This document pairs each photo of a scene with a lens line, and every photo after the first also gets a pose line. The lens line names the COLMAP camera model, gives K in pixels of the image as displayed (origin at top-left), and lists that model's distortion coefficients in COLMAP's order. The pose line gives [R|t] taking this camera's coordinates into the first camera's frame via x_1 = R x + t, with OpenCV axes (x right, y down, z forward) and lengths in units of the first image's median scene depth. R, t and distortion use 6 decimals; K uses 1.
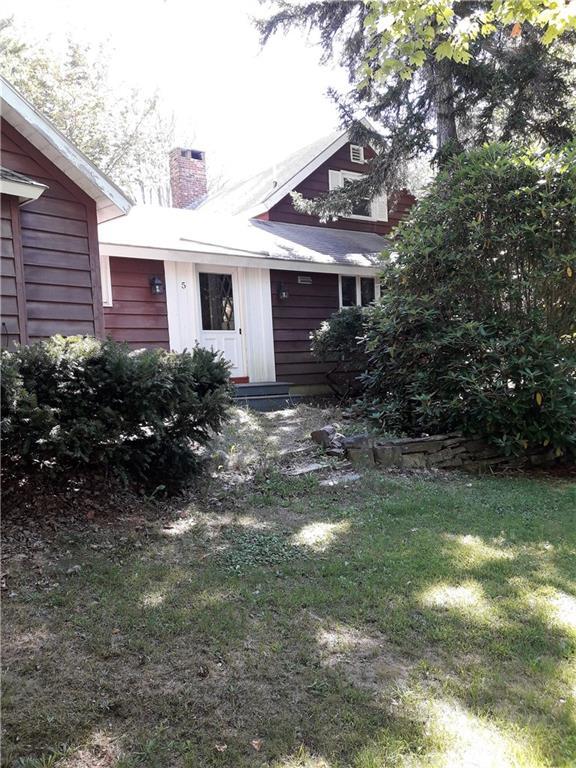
lens RADIAL K [[646.0, 0, 288.0], [0, 646.0, 384.0], [0, 0, 1]] dist [0.154253, -0.282921]
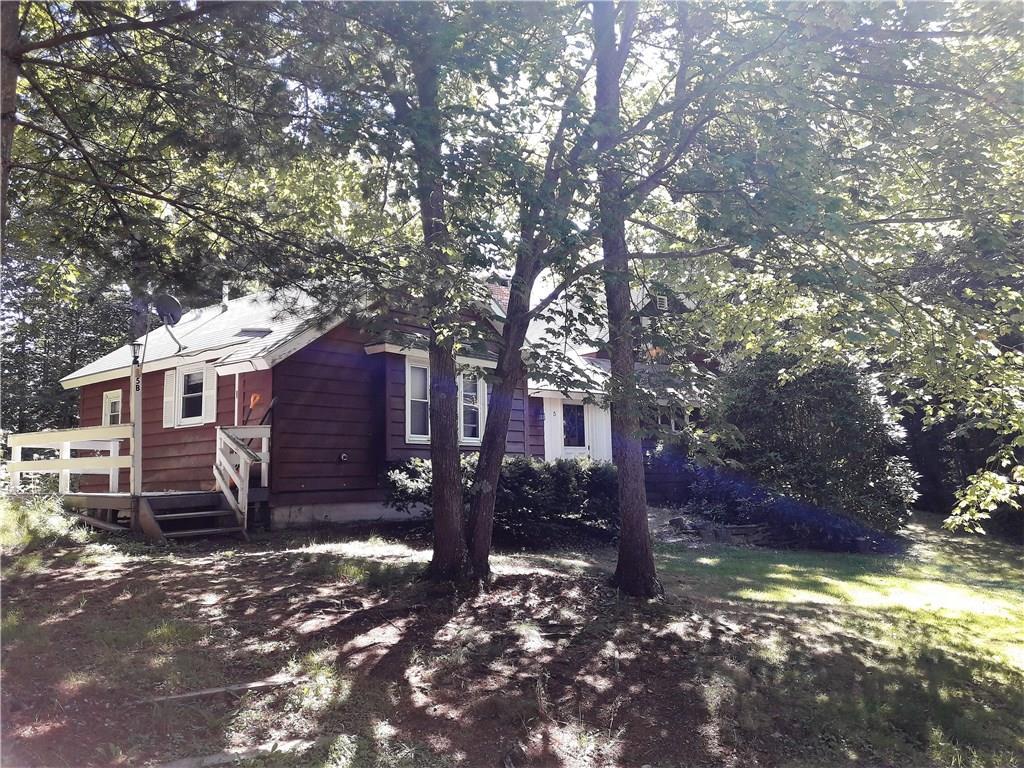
lens RADIAL K [[861.4, 0, 512.0], [0, 861.4, 384.0], [0, 0, 1]] dist [0.154253, -0.282921]
pose [[0.999219, 0.032879, 0.021917, -0.333601], [-0.029687, 0.990704, -0.132759, 0.033128], [-0.026078, 0.132004, 0.990906, -0.910440]]
